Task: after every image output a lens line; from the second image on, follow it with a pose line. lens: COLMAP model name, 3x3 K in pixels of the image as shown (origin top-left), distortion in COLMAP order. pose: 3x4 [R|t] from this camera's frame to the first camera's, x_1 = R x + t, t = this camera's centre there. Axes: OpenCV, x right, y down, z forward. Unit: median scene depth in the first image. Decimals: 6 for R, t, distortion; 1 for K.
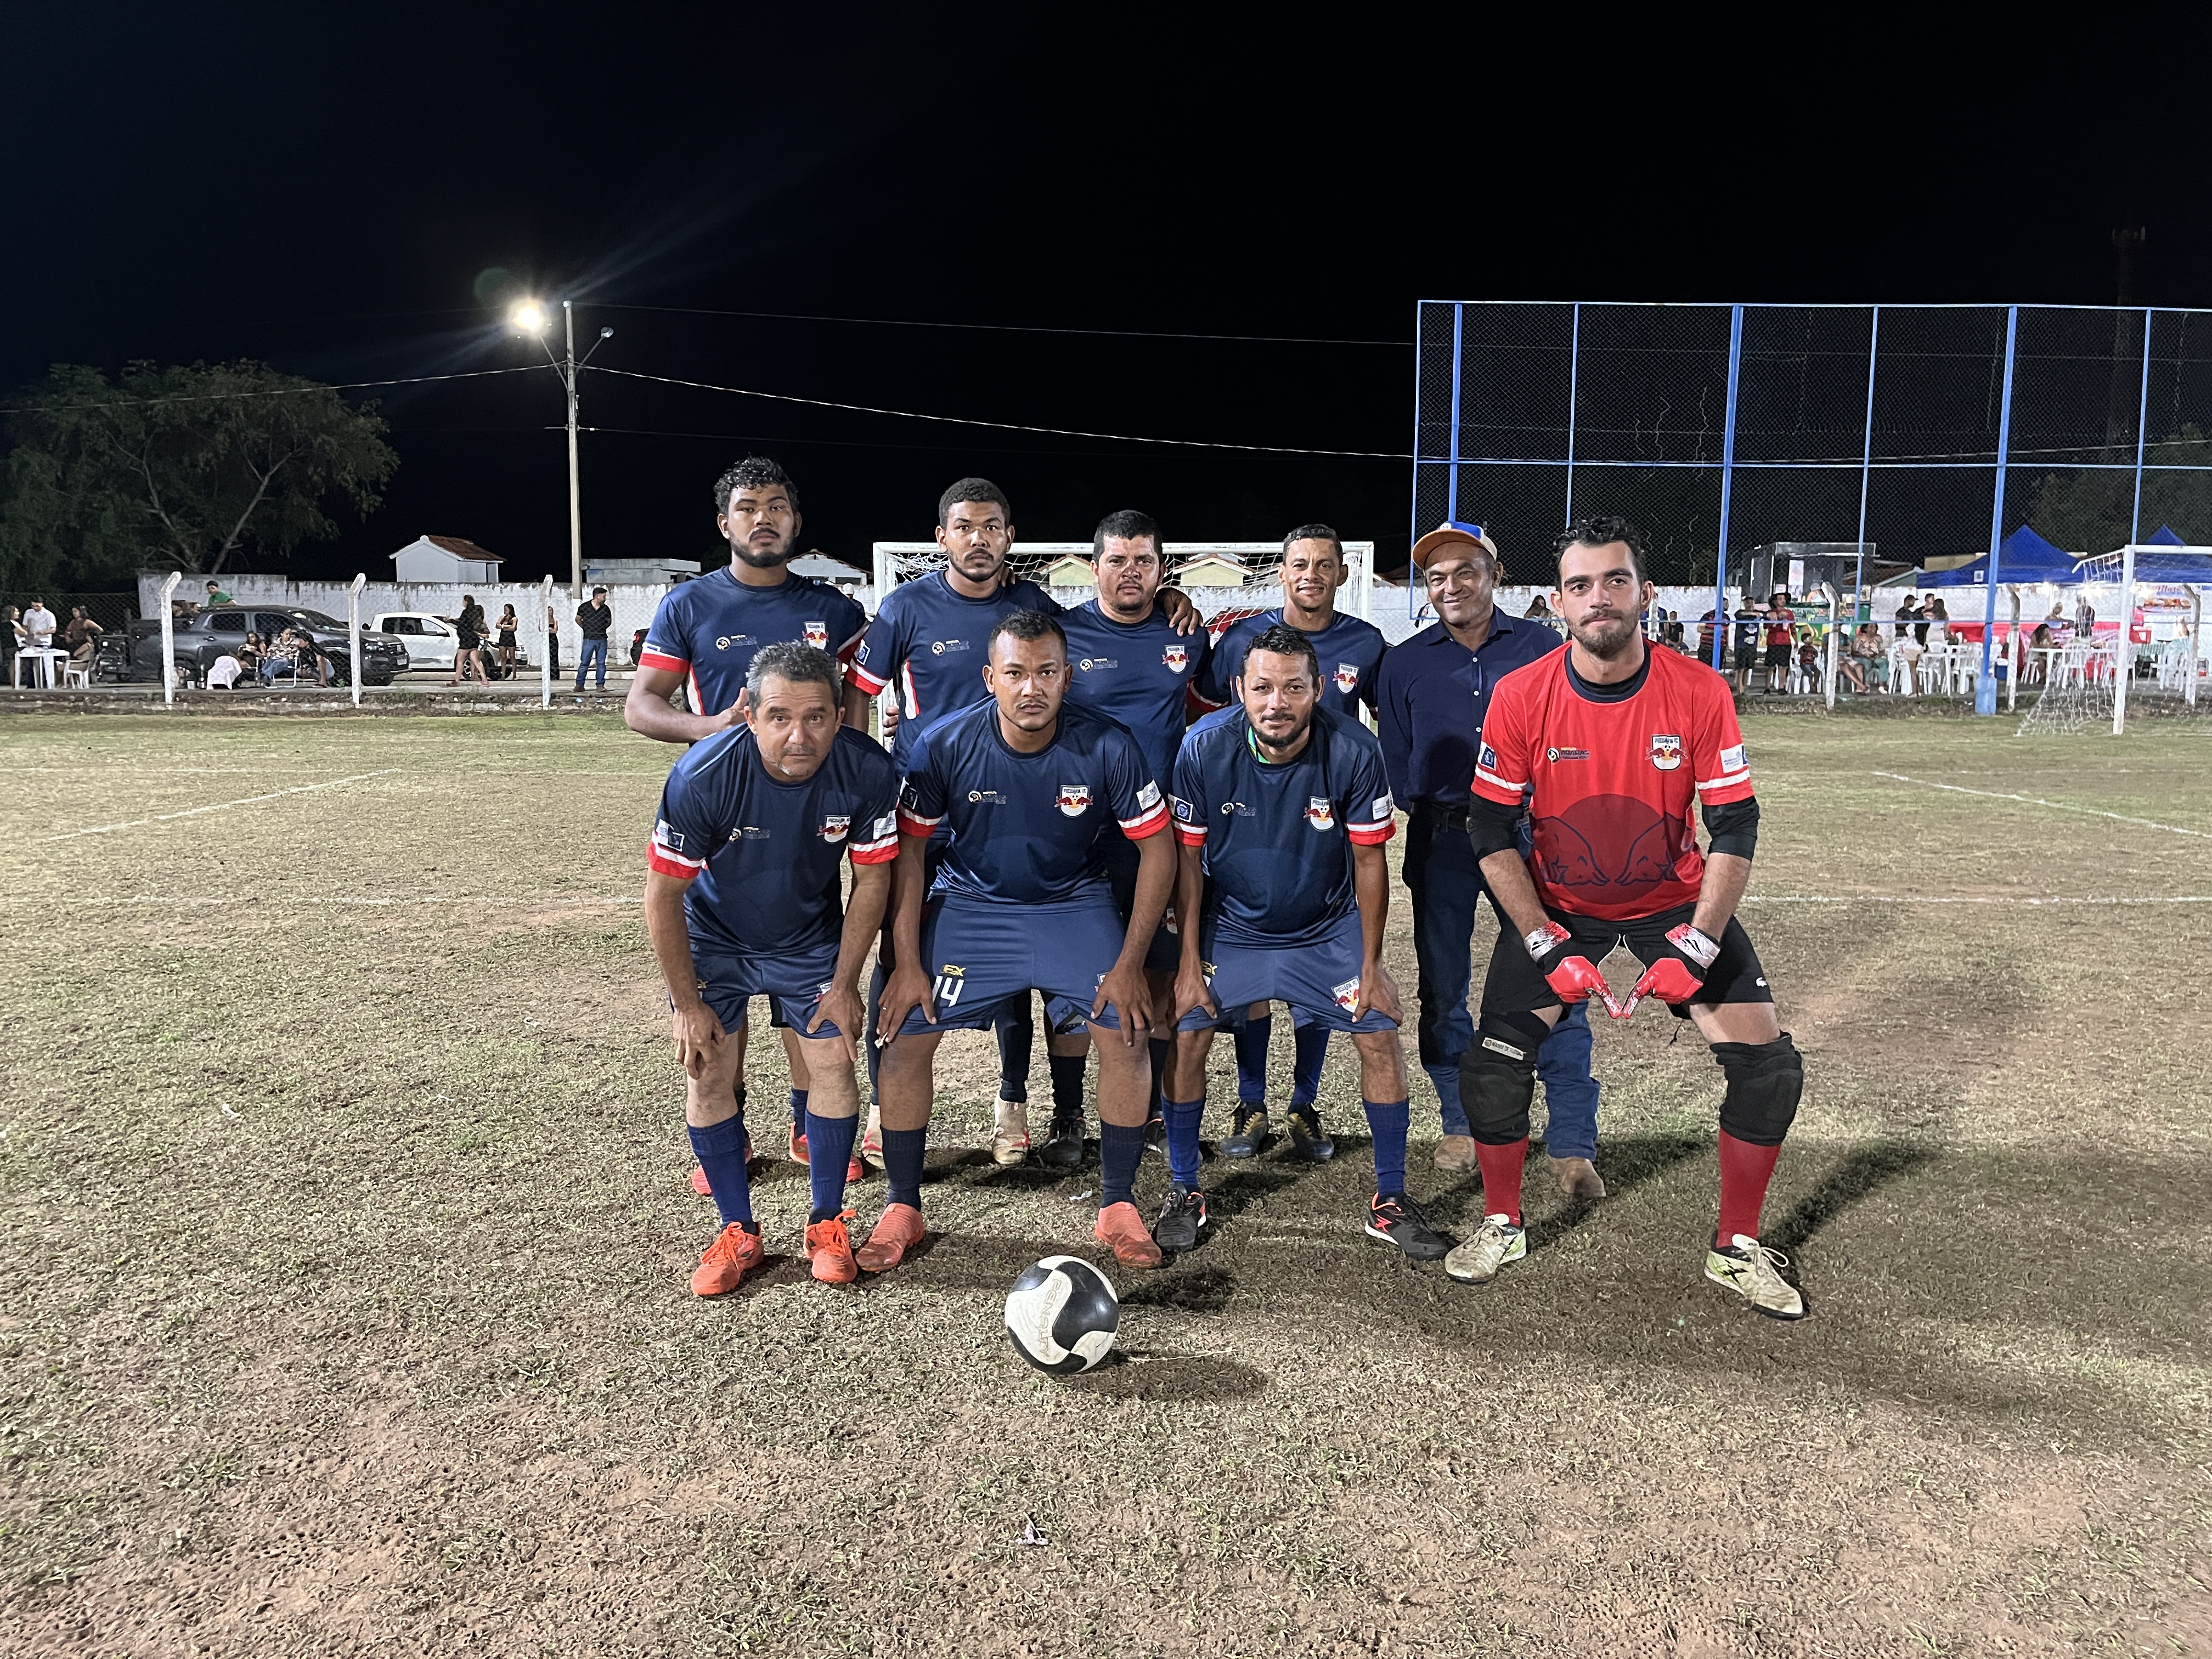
lens RADIAL K [[1683.3, 0, 1096.6], [0, 1683.3, 816.7], [0, 0, 1]] dist [0.040977, -0.048069]
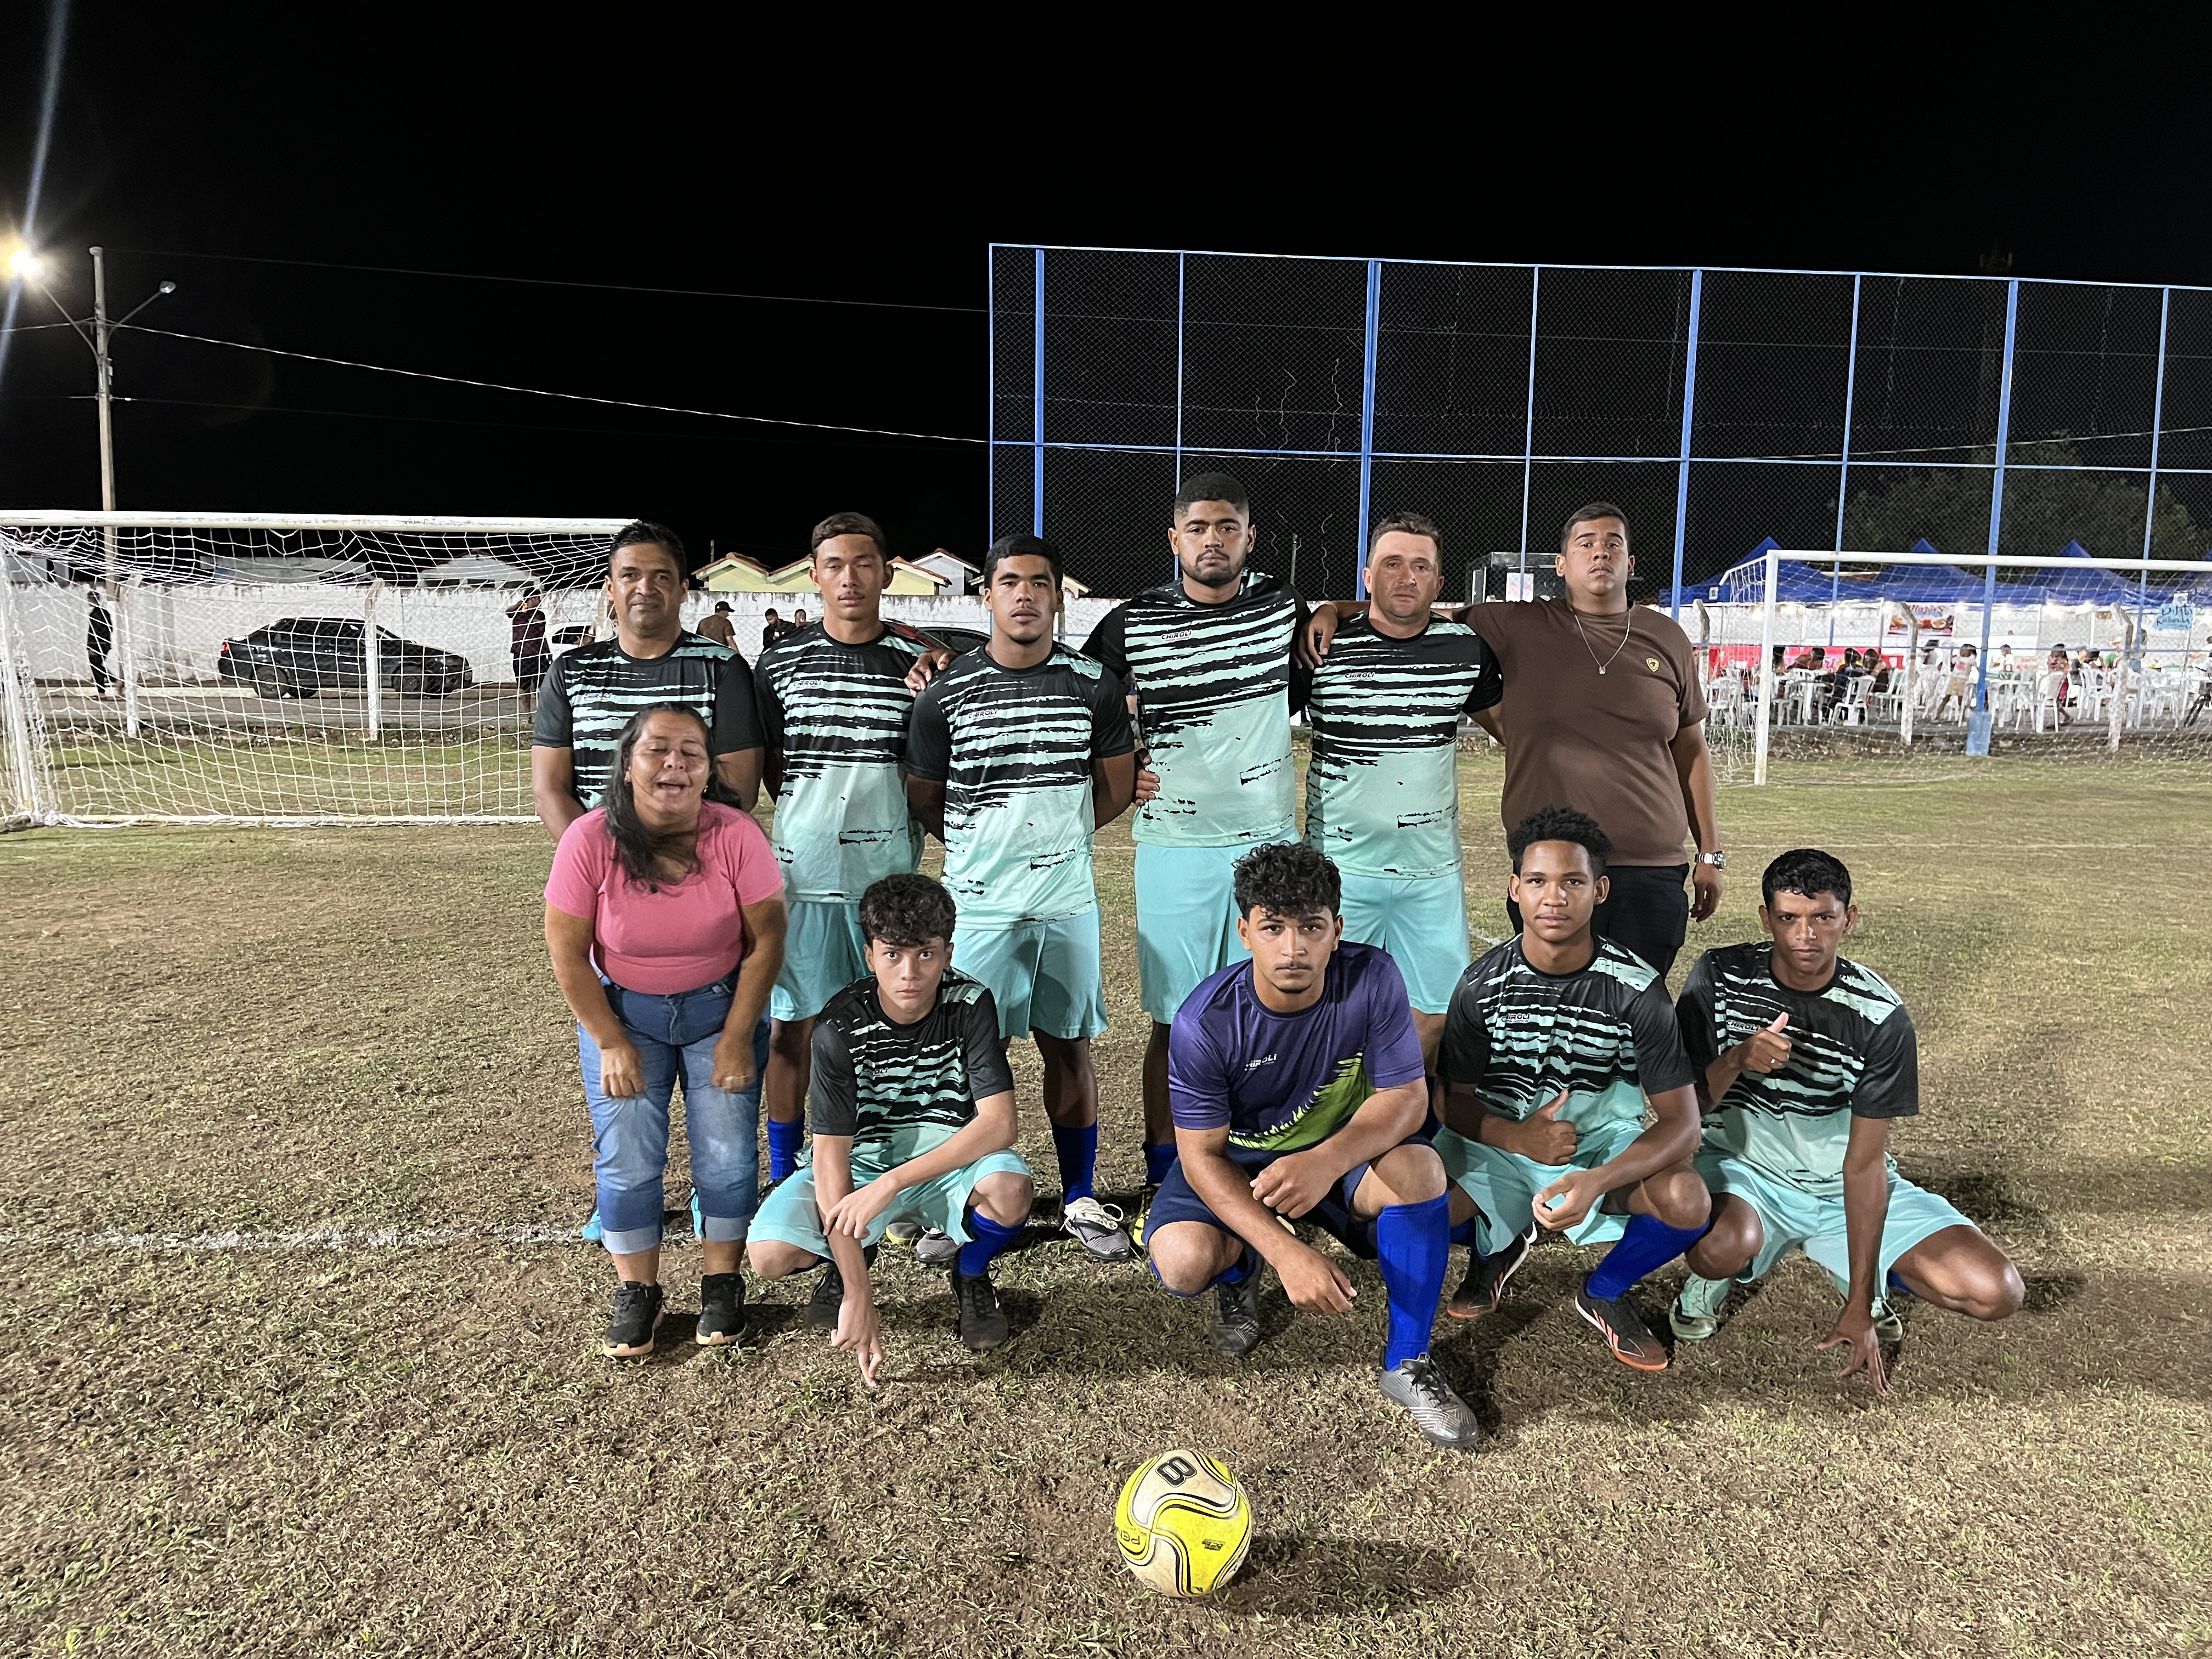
lens RADIAL K [[1683.3, 0, 1106.7], [0, 1683.3, 835.7], [0, 0, 1]] dist [0.040977, -0.048069]
pose [[0.998075, 0.002212, 0.061977, 0.188427], [-0.002324, 0.999996, 0.001741, -0.019451], [-0.061973, -0.001882, 0.998076, 0.171692]]
